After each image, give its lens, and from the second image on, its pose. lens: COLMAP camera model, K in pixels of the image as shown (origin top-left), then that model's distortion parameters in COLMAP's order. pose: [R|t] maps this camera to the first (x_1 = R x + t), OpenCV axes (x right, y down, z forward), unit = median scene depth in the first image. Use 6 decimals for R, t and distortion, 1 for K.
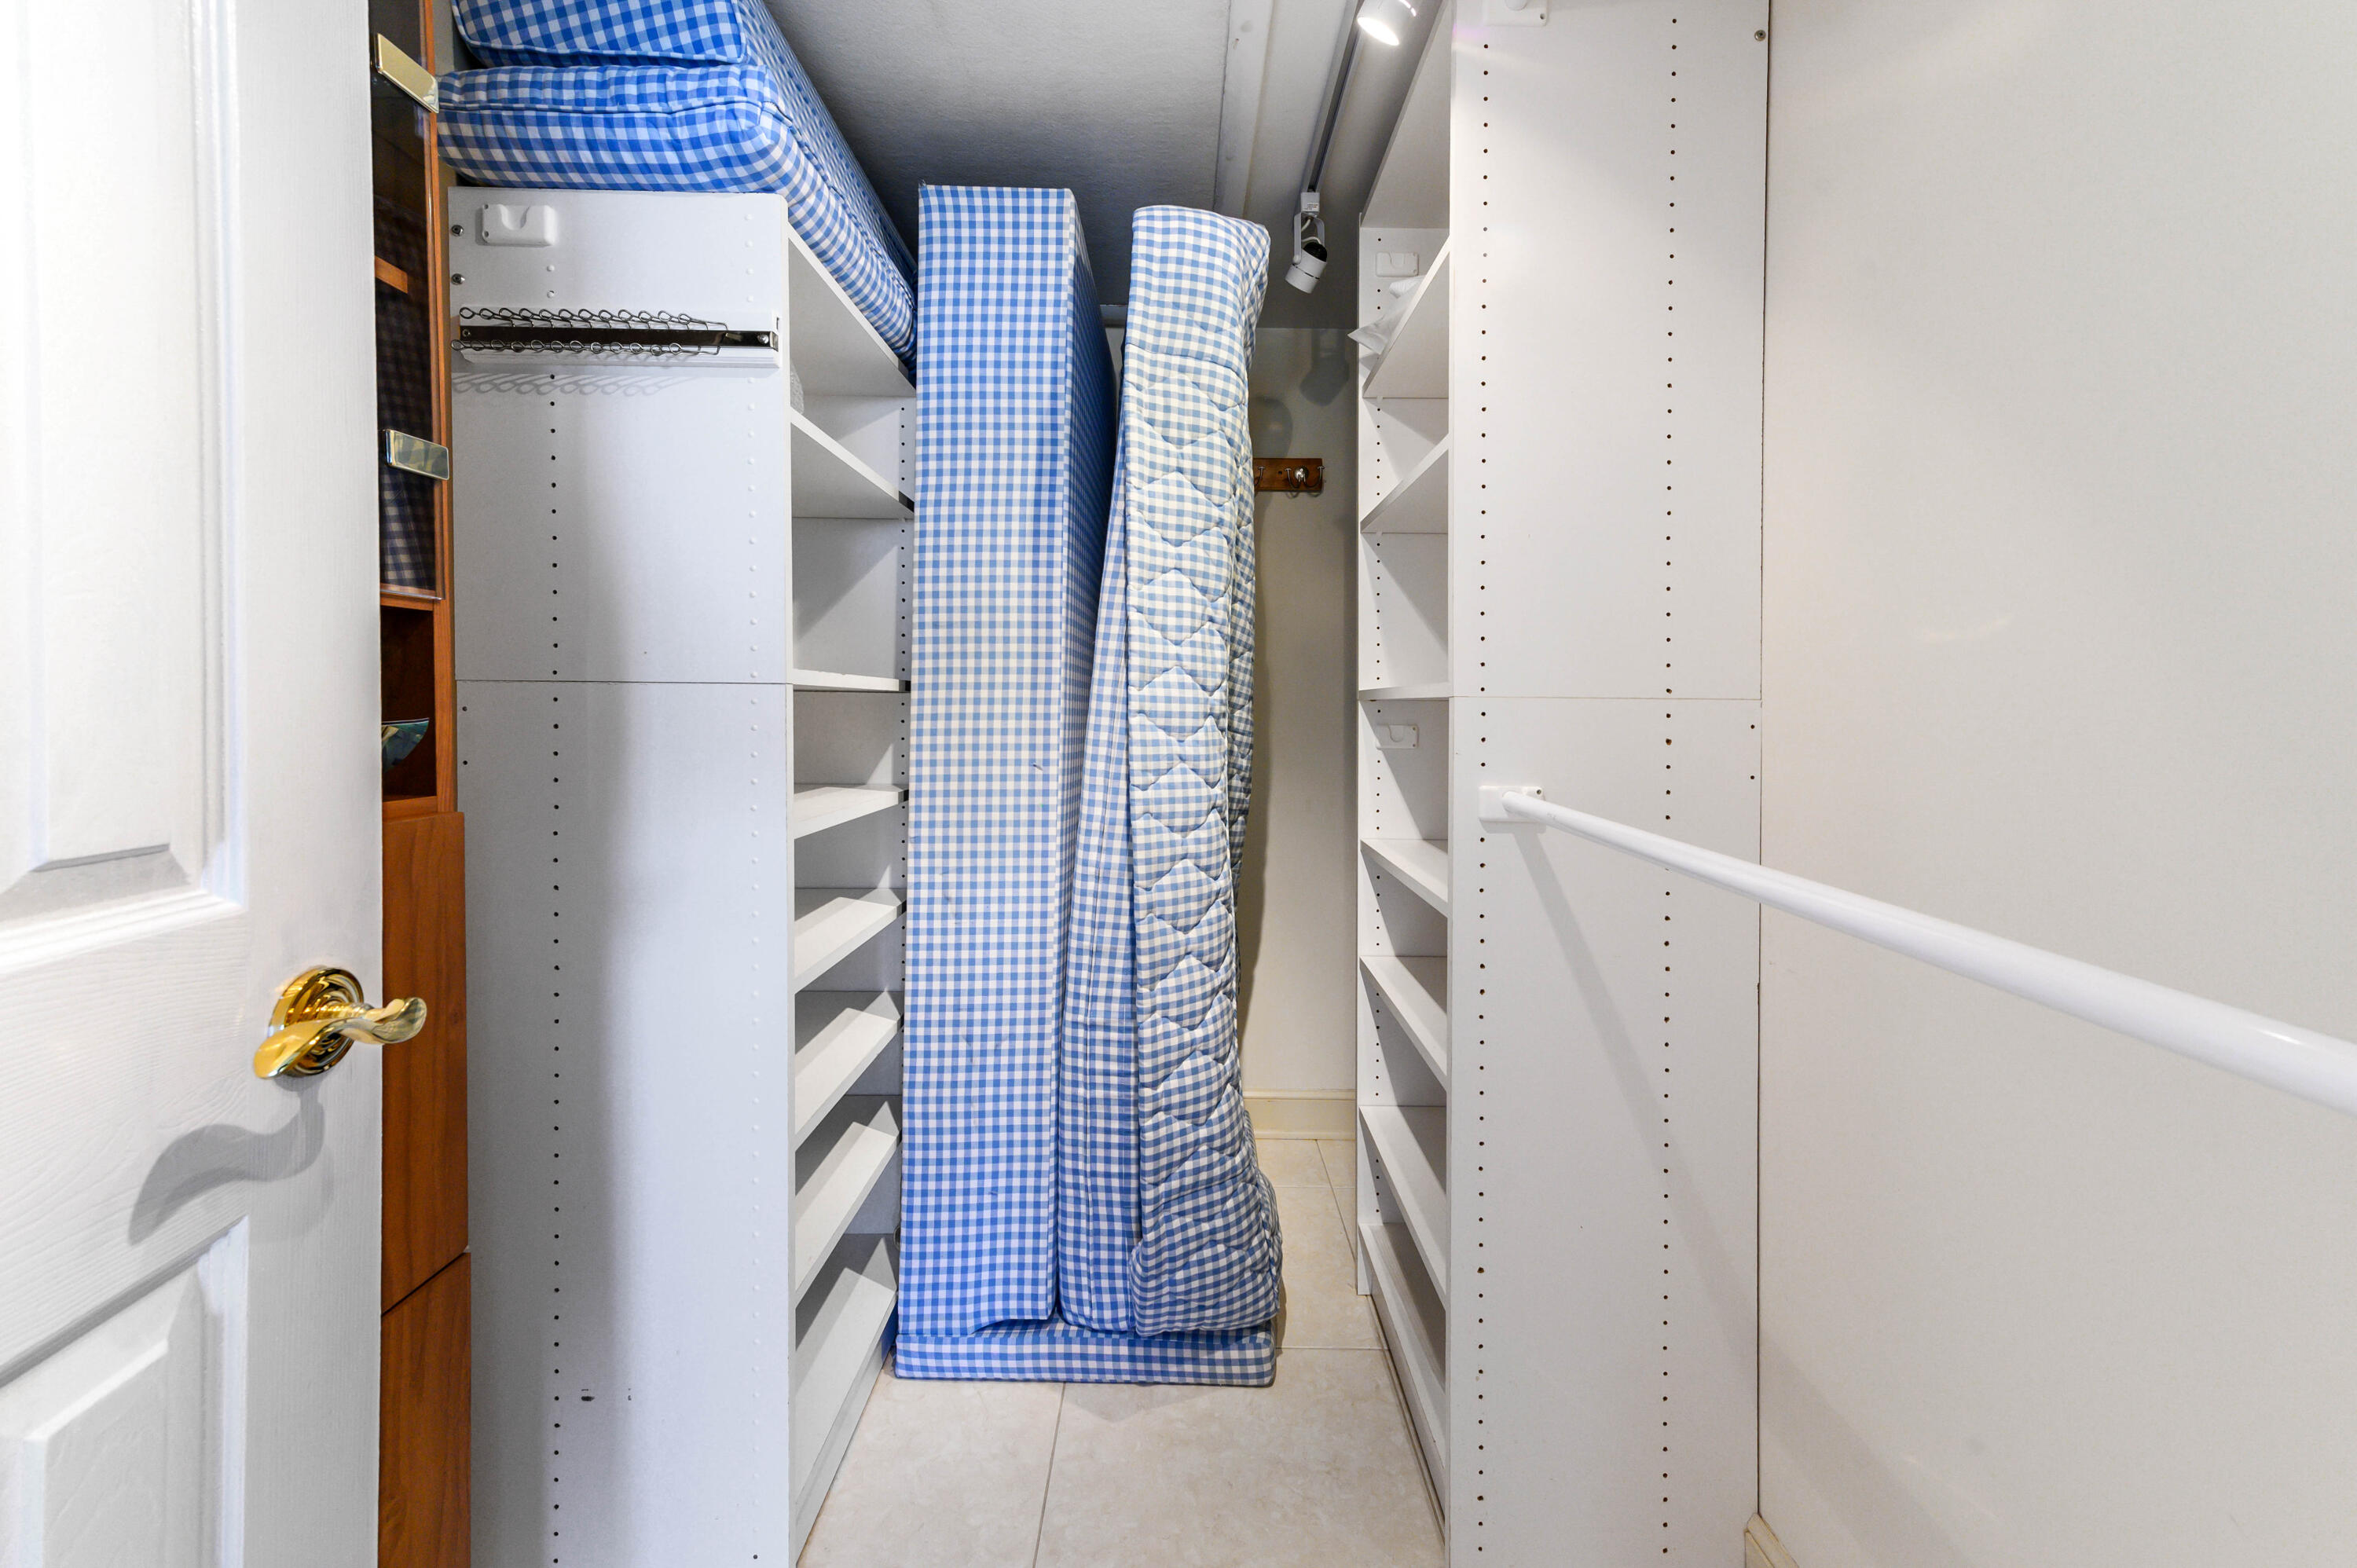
lens RADIAL K [[922.5, 0, 1177.5], [0, 922.5, 770.0], [0, 0, 1]] dist [0.012283, -0.000219]
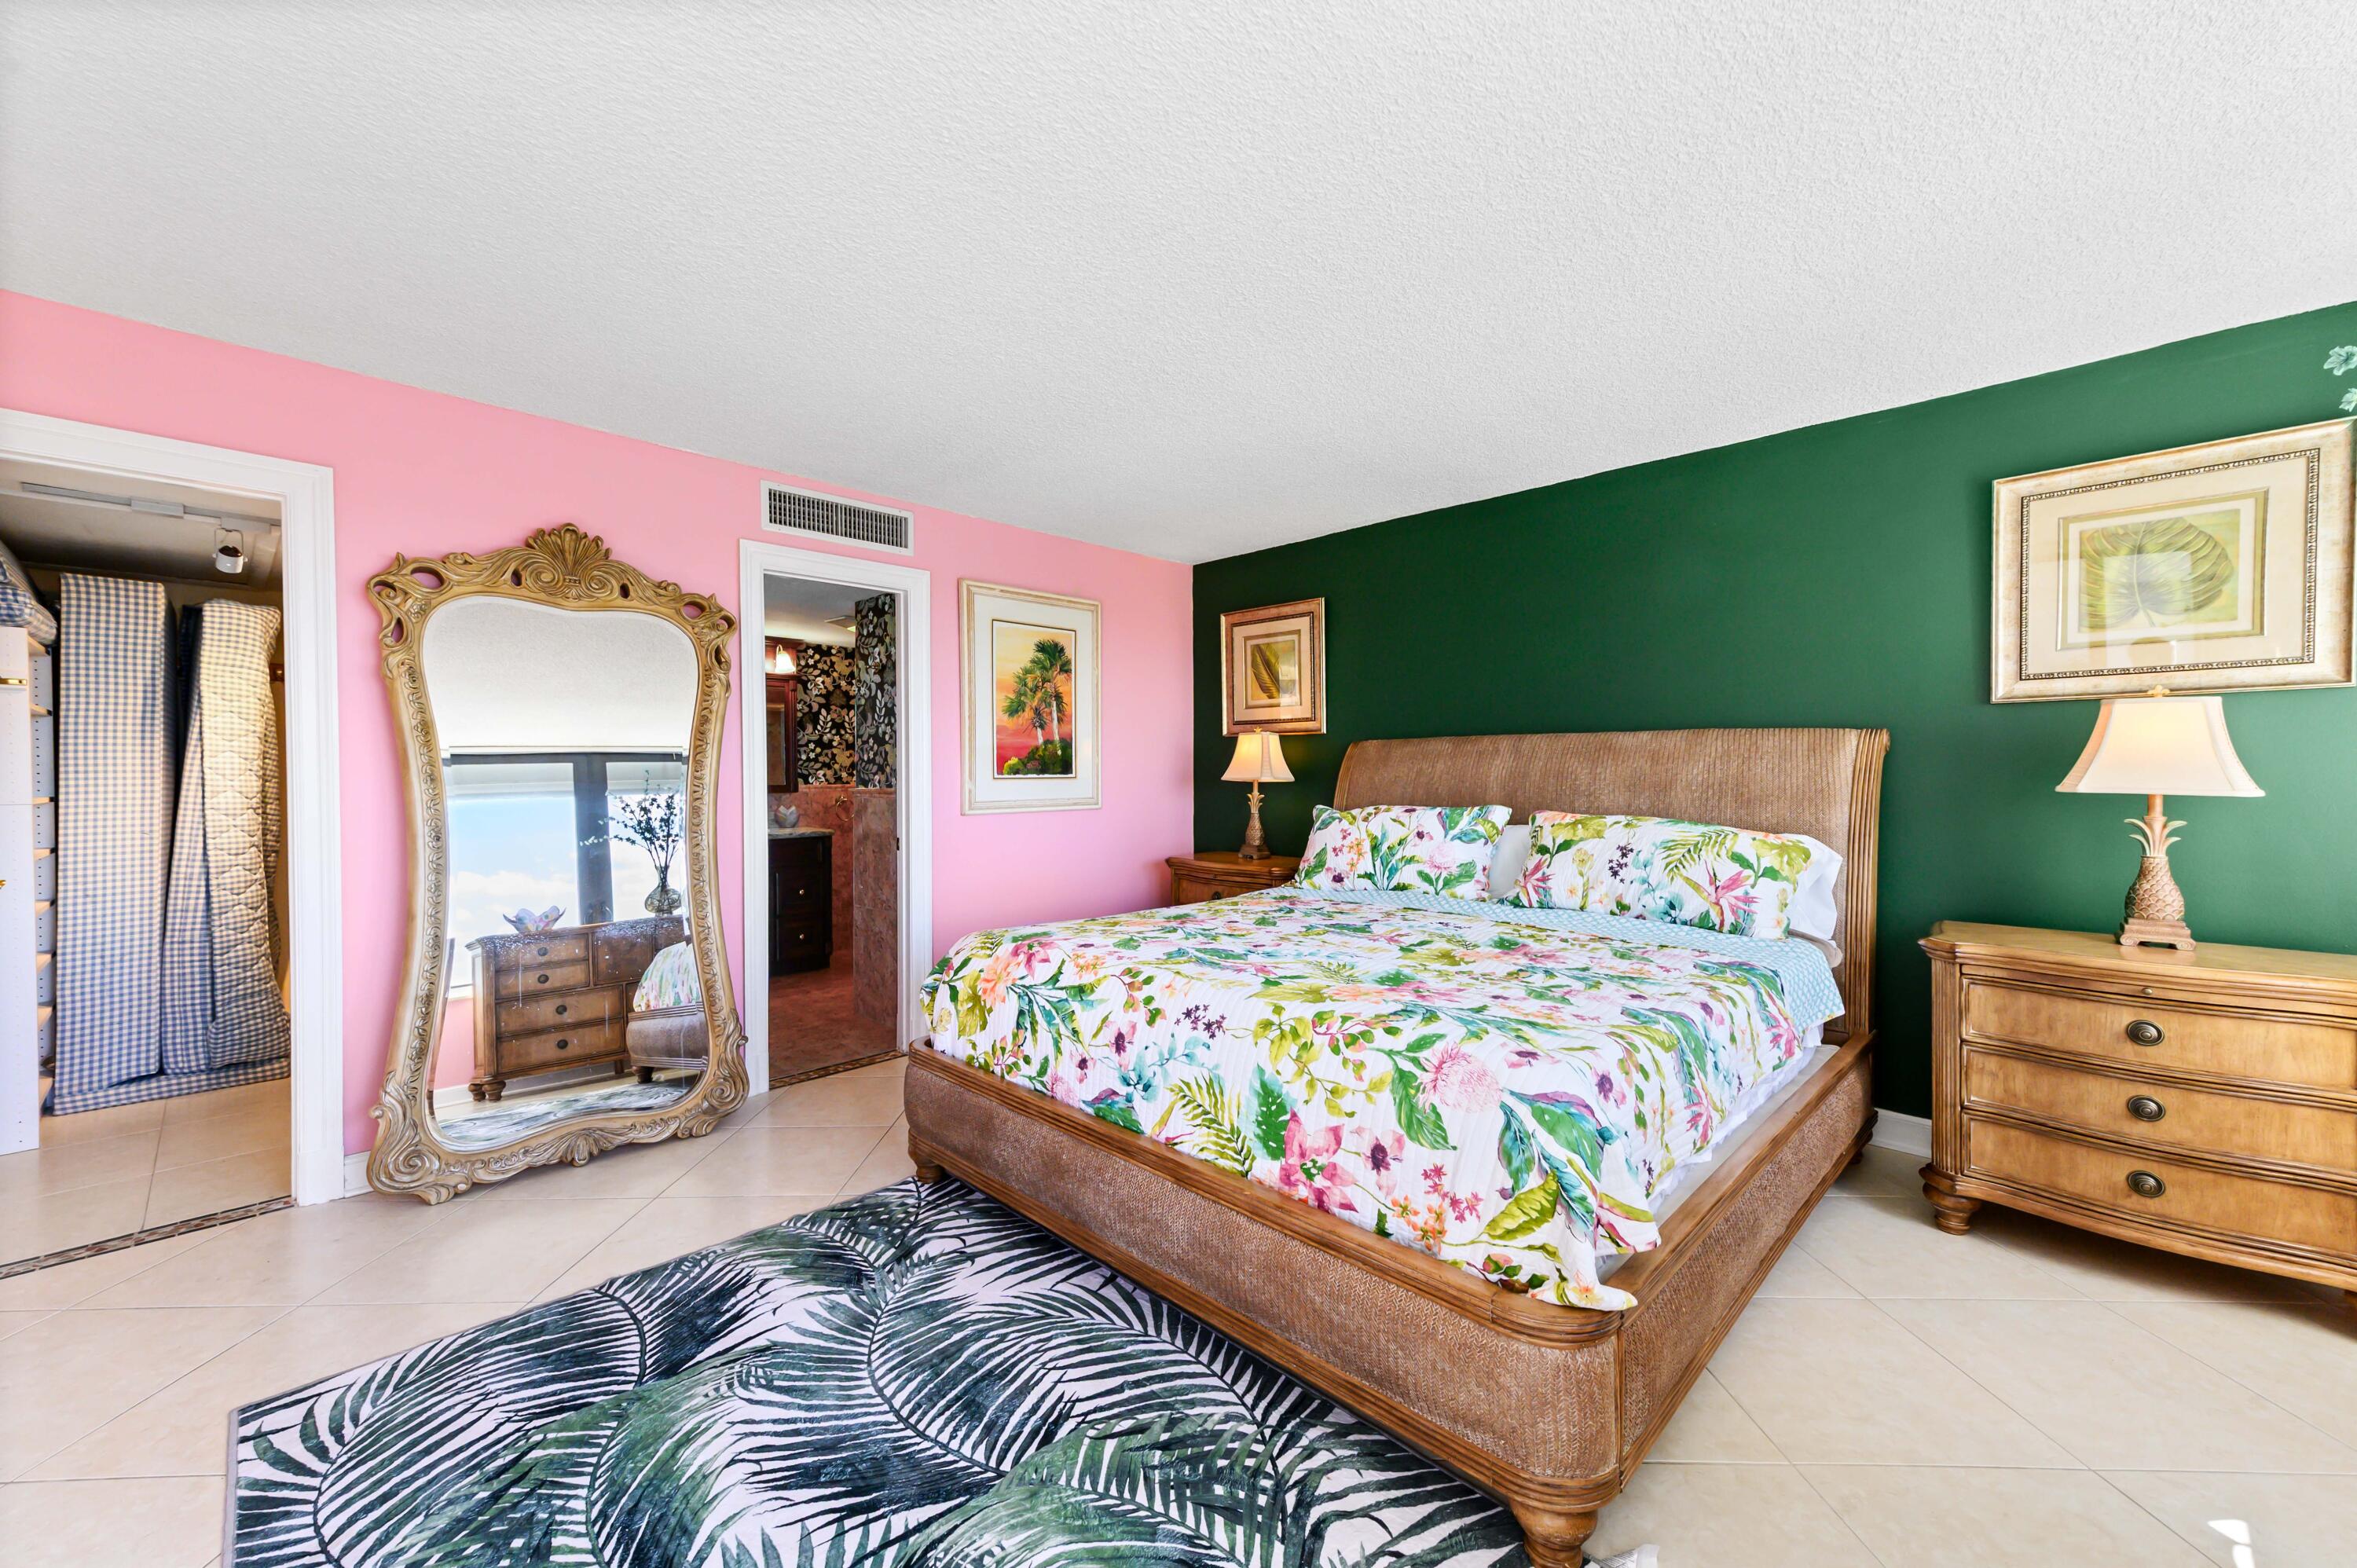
lens RADIAL K [[922.5, 0, 1132.2], [0, 922.5, 778.5], [0, 0, 1]] dist [0.012283, -0.000219]
pose [[0.731823, -0.013938, 0.681352, 0.061829], [0.016789, 0.999856, 0.002421, -0.105394], [-0.681288, 0.009667, 0.731952, -2.409240]]
